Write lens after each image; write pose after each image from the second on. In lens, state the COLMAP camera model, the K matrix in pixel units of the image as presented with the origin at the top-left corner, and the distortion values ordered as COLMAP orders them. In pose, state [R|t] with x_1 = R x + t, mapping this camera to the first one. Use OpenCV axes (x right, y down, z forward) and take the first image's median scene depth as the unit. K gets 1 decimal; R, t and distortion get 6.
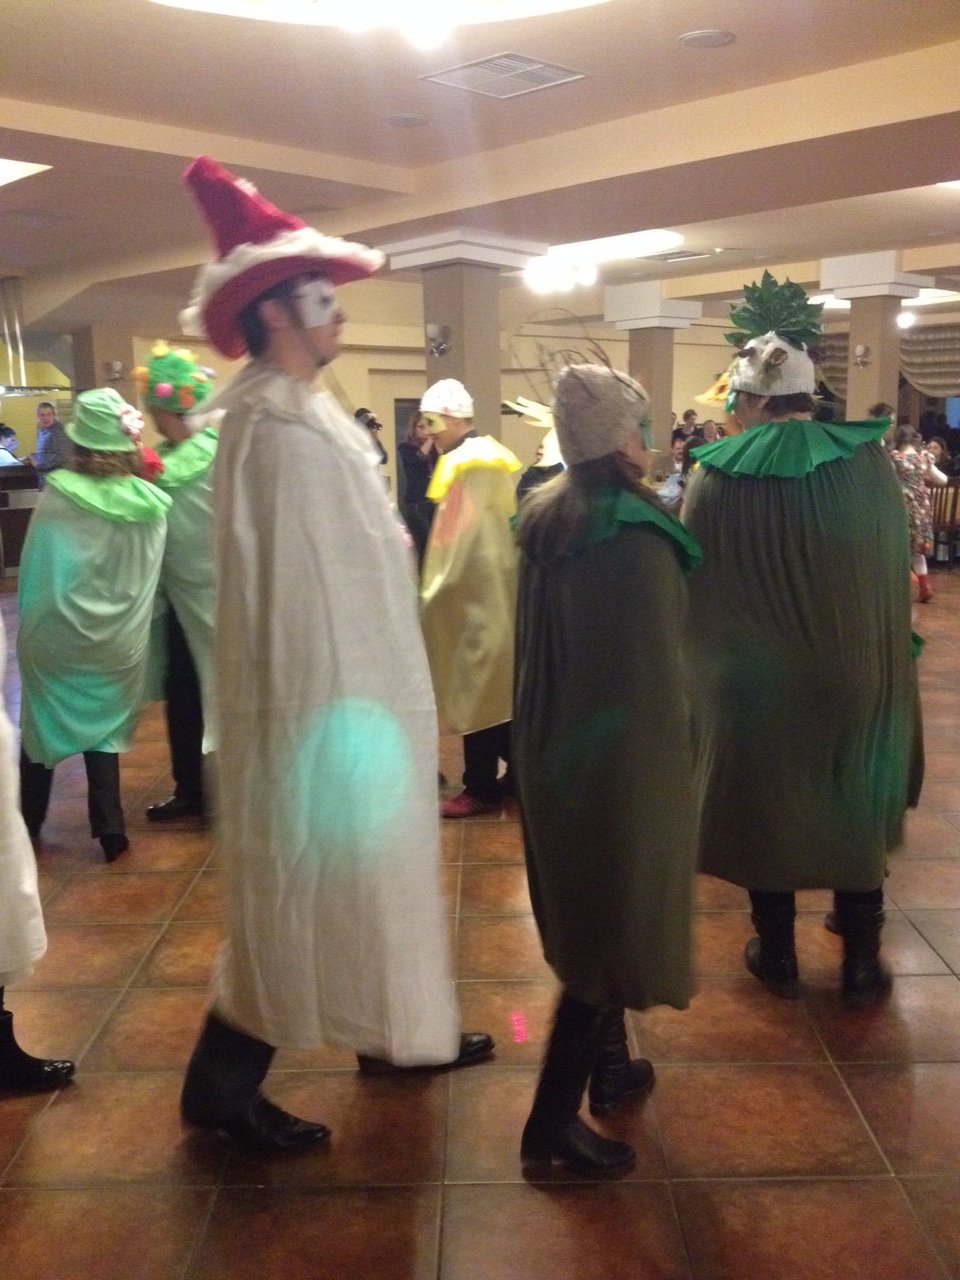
lens RADIAL K [[1262.3, 0, 480.0], [0, 1262.3, 640.0], [0, 0, 1]] dist [0.002000, 0.007382]
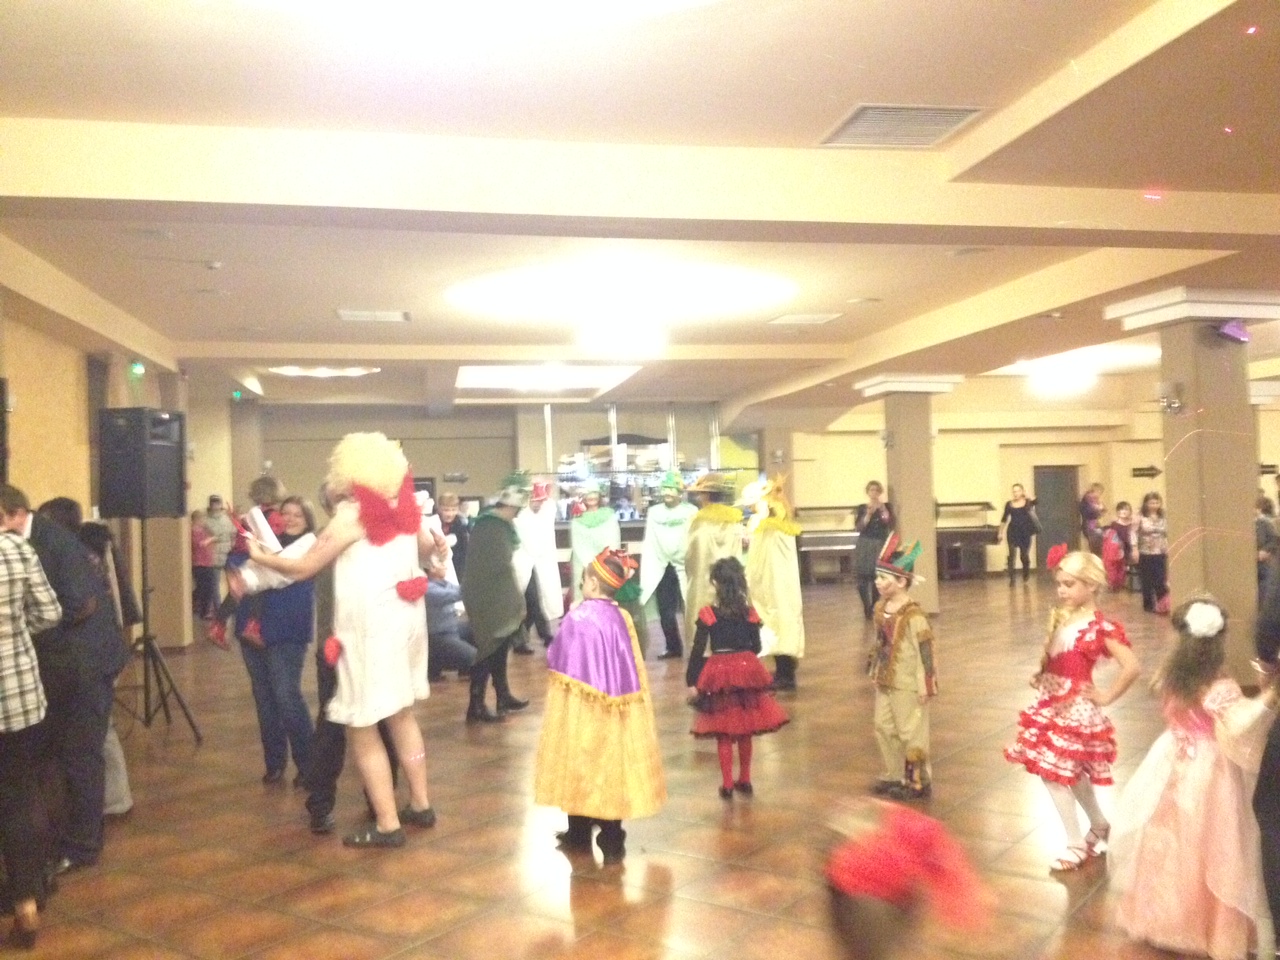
lens RADIAL K [[1209.2, 0, 640.0], [0, 1209.2, 480.0], [0, 0, 1]] dist [0.197700, -0.449498]
pose [[0.815895, -0.006667, -0.578161, 0.466793], [-0.089169, 0.986520, -0.137211, 0.040633], [0.571283, 0.163504, 0.804303, -0.317011]]
